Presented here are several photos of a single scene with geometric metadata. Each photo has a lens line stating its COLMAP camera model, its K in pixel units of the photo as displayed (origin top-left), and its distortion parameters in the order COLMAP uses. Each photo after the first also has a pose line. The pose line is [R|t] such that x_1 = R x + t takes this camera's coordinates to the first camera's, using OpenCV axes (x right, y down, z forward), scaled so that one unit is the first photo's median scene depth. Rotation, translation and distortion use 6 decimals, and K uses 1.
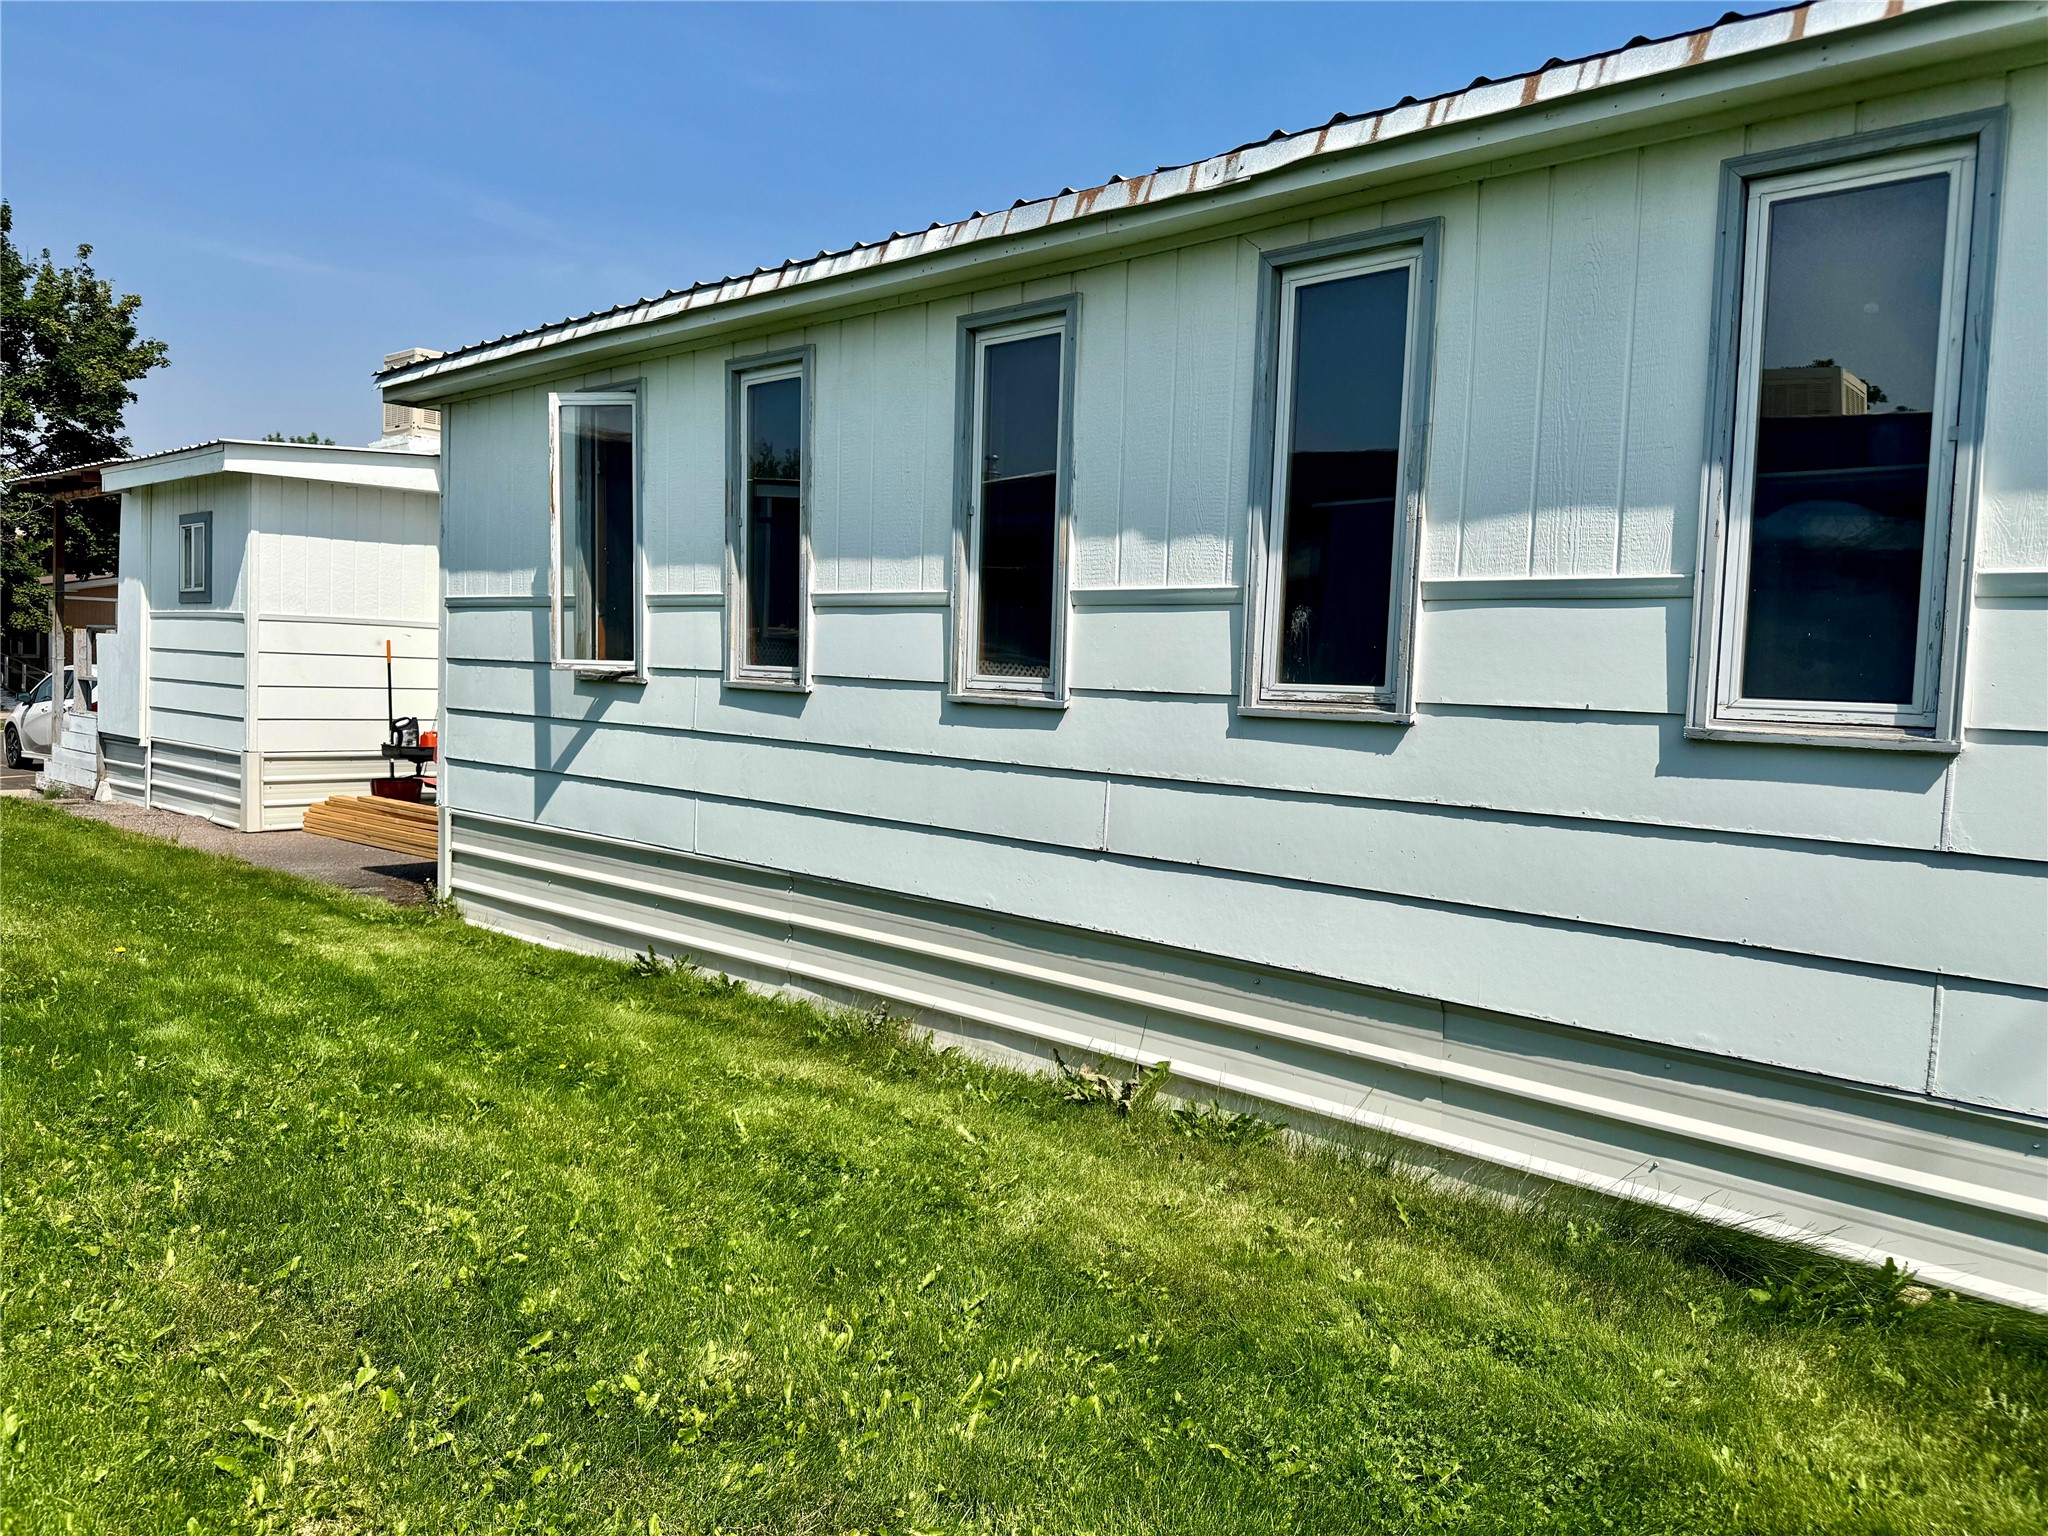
lens RADIAL K [[1434.0, 0, 1020.2], [0, 1434.0, 771.4], [0, 0, 1]] dist [0.004335, -0.013008]
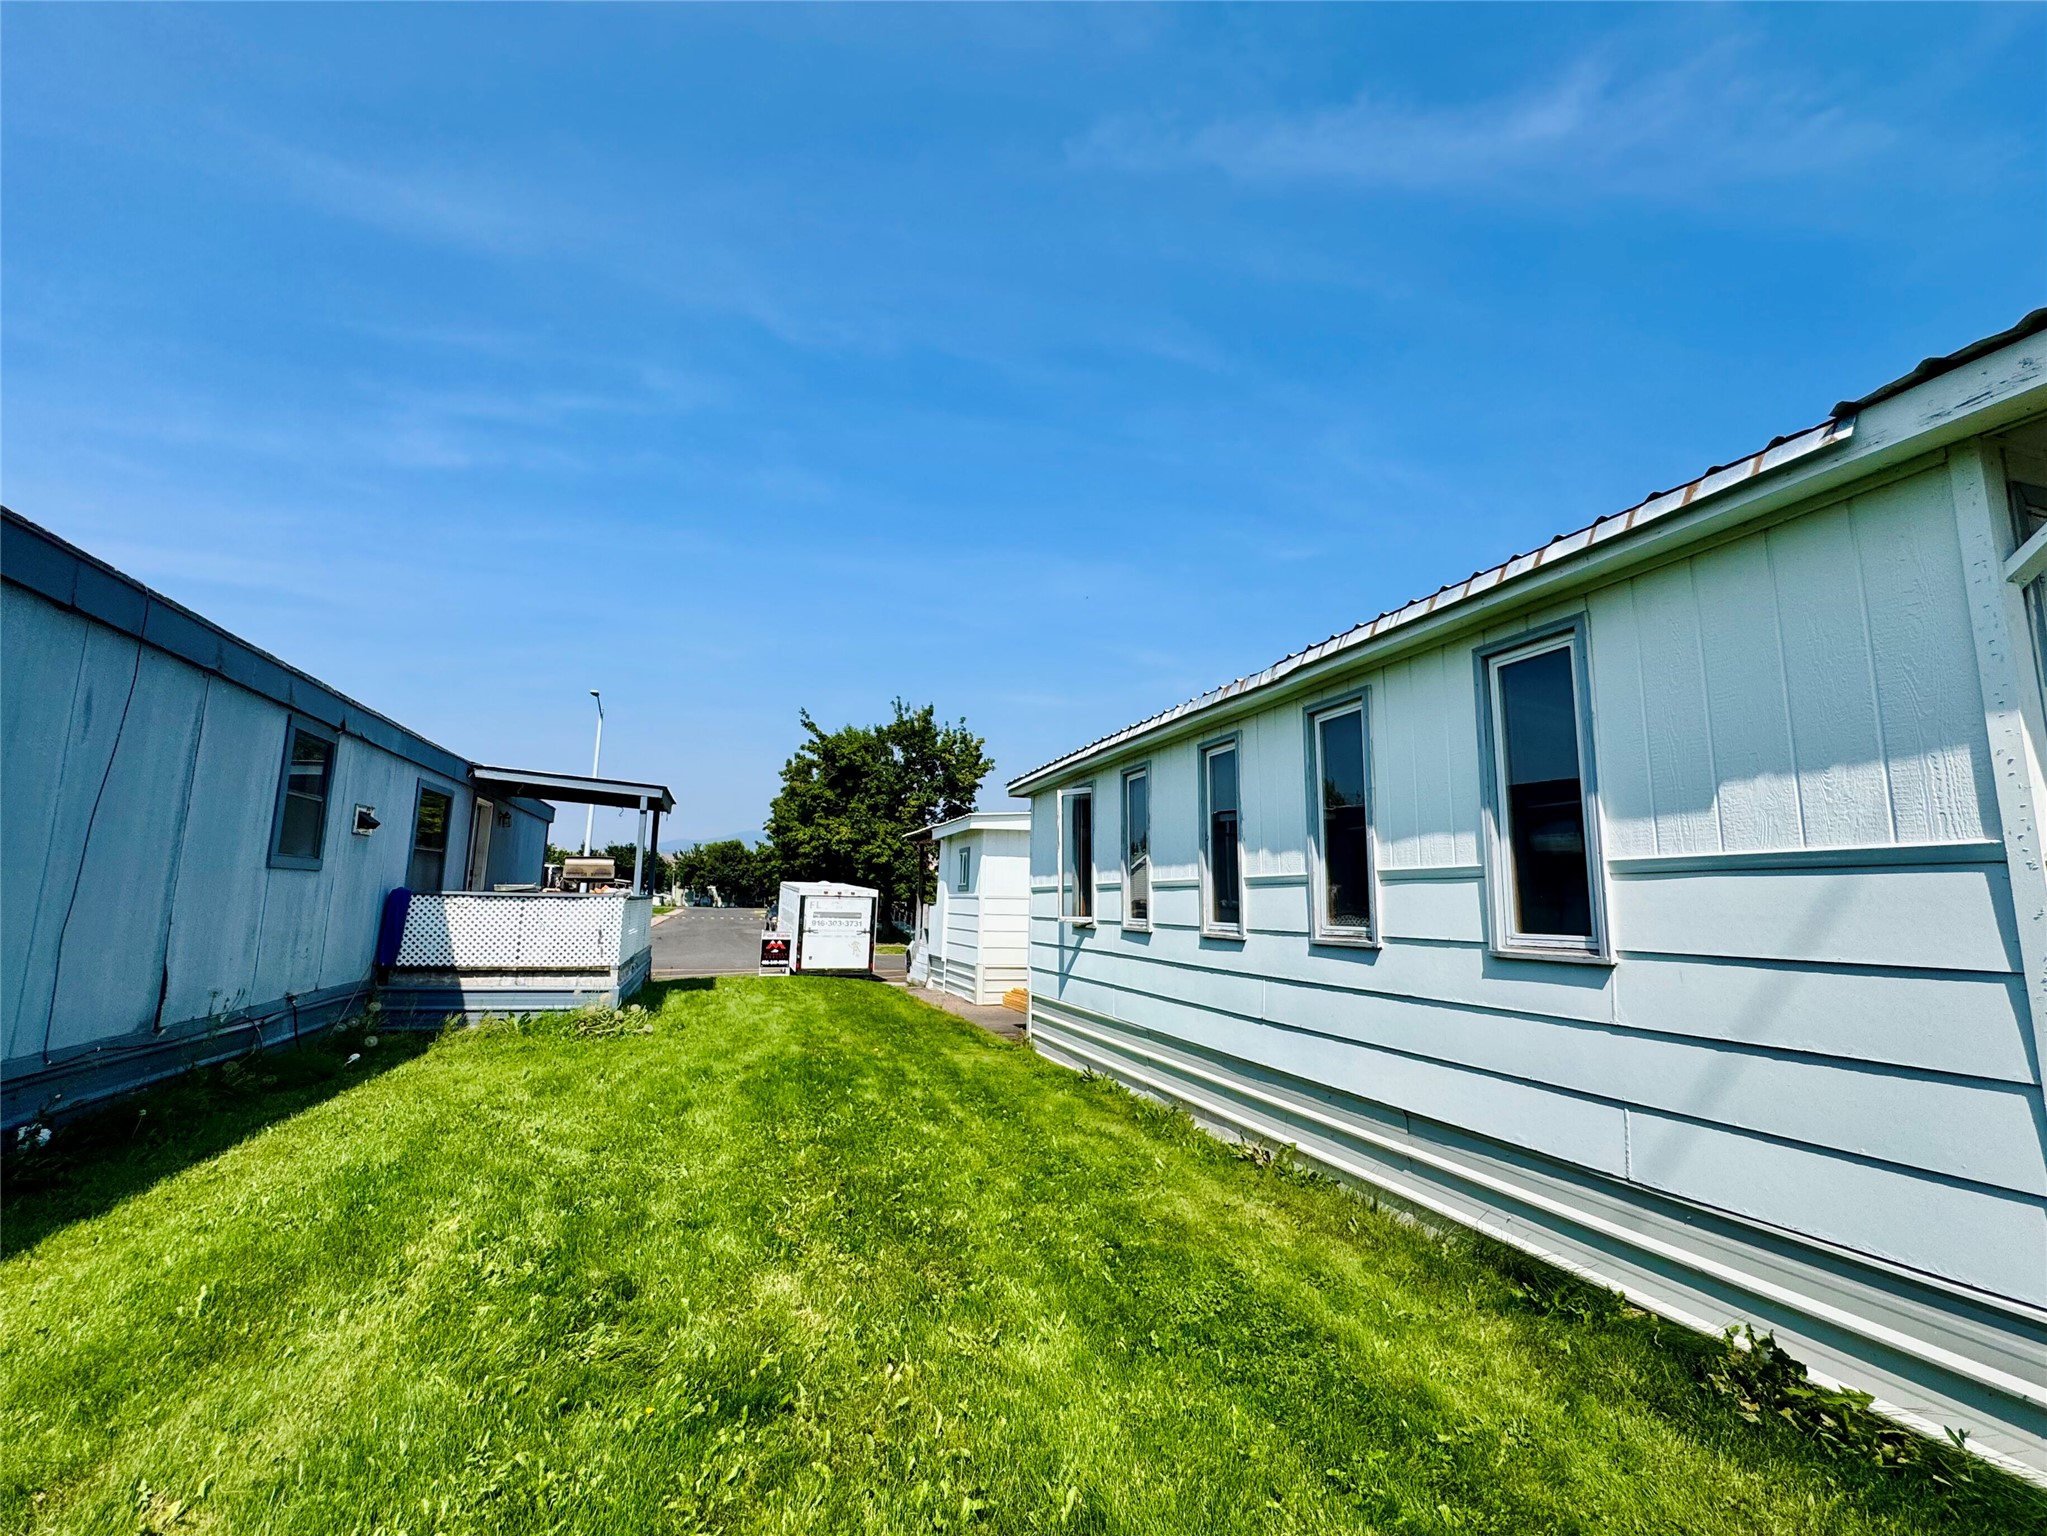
lens RADIAL K [[882.4, 0, 1024.6], [0, 882.4, 768.4], [0, 0, 1]] dist [-0.022837, -0.000851]
pose [[0.869932, -0.086540, -0.485520, 0.369869], [-0.034219, 0.971519, -0.234478, 0.017949], [0.491984, 0.220594, 0.842194, -0.178843]]
